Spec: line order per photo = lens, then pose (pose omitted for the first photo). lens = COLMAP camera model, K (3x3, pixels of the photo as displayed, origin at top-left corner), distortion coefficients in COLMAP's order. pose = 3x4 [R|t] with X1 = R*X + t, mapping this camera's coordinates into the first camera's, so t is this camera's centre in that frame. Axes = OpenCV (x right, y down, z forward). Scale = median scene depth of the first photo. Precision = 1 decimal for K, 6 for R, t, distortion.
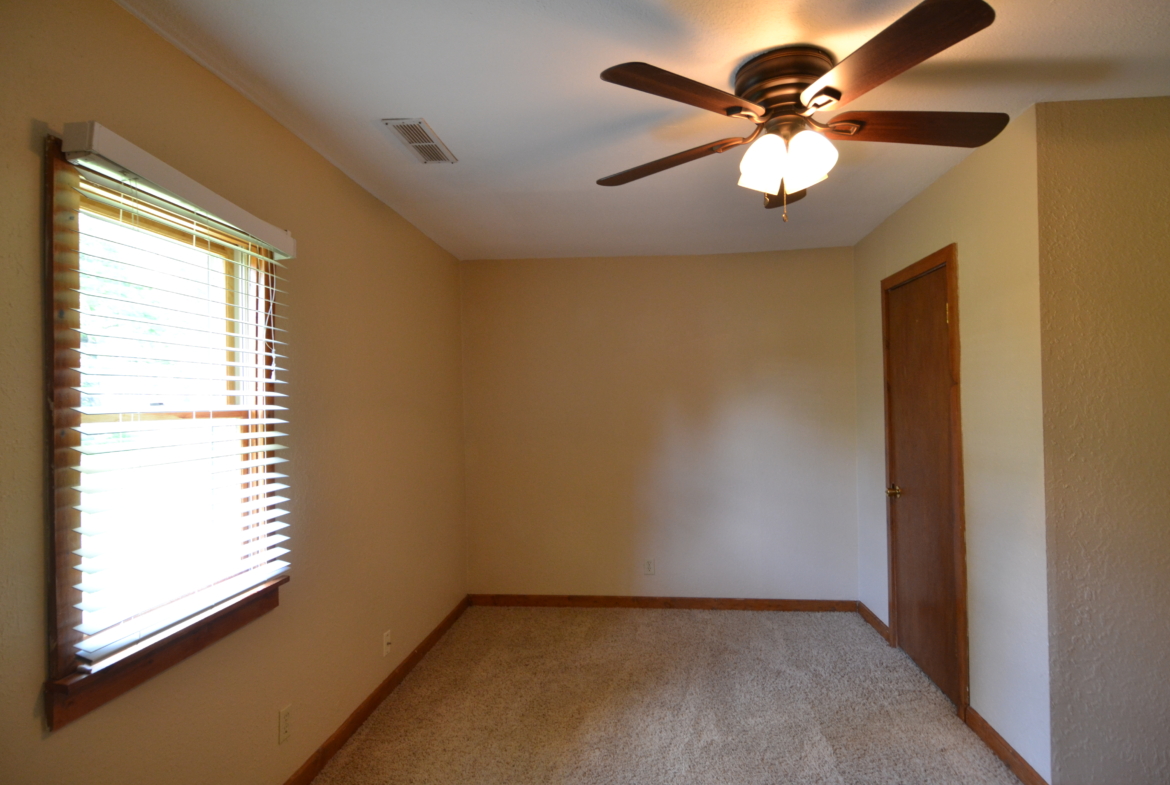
lens RADIAL K [[630.8, 0, 576.5], [0, 630.8, 394.5], [0, 0, 1]] dist [0.020202, -0.029201]
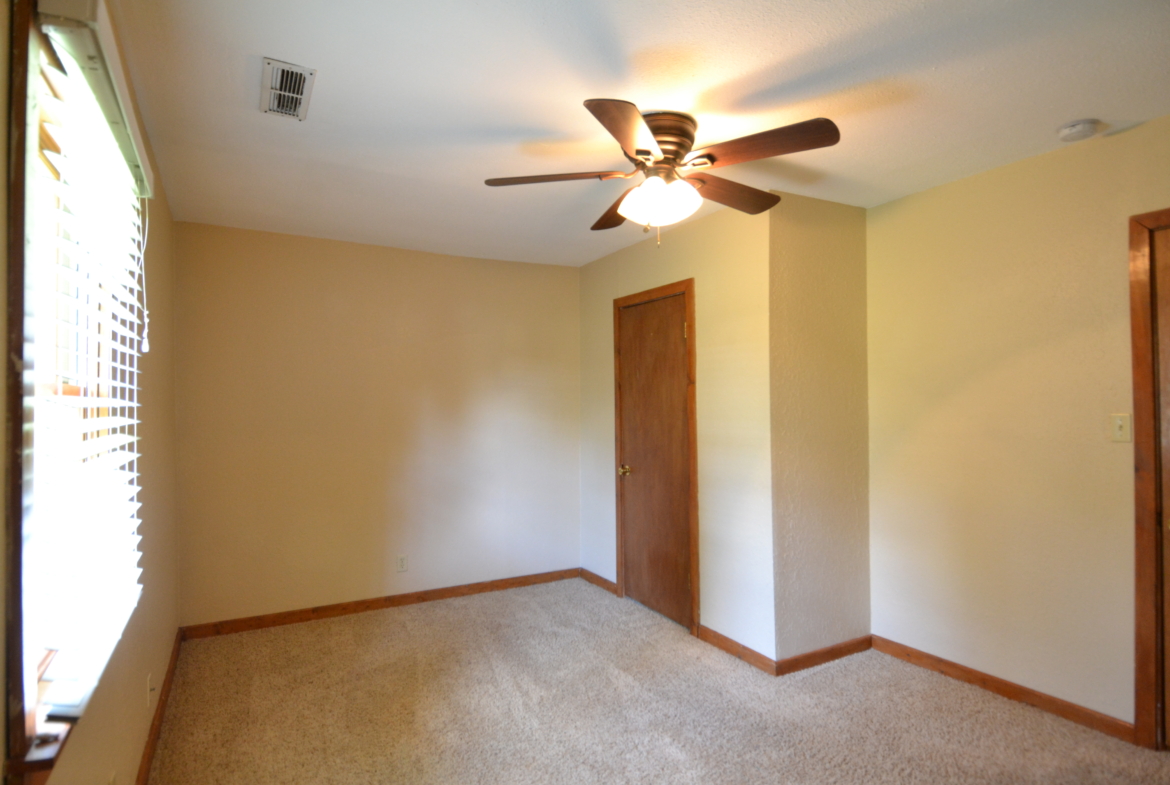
lens RADIAL K [[630.8, 0, 589.7], [0, 630.8, 389.8], [0, 0, 1]] dist [0.020202, -0.029201]
pose [[0.821342, 0.021414, 0.570034, -0.294599], [-0.013206, 0.999741, -0.018529, 0.021646], [-0.570283, 0.007690, 0.821412, 0.026159]]
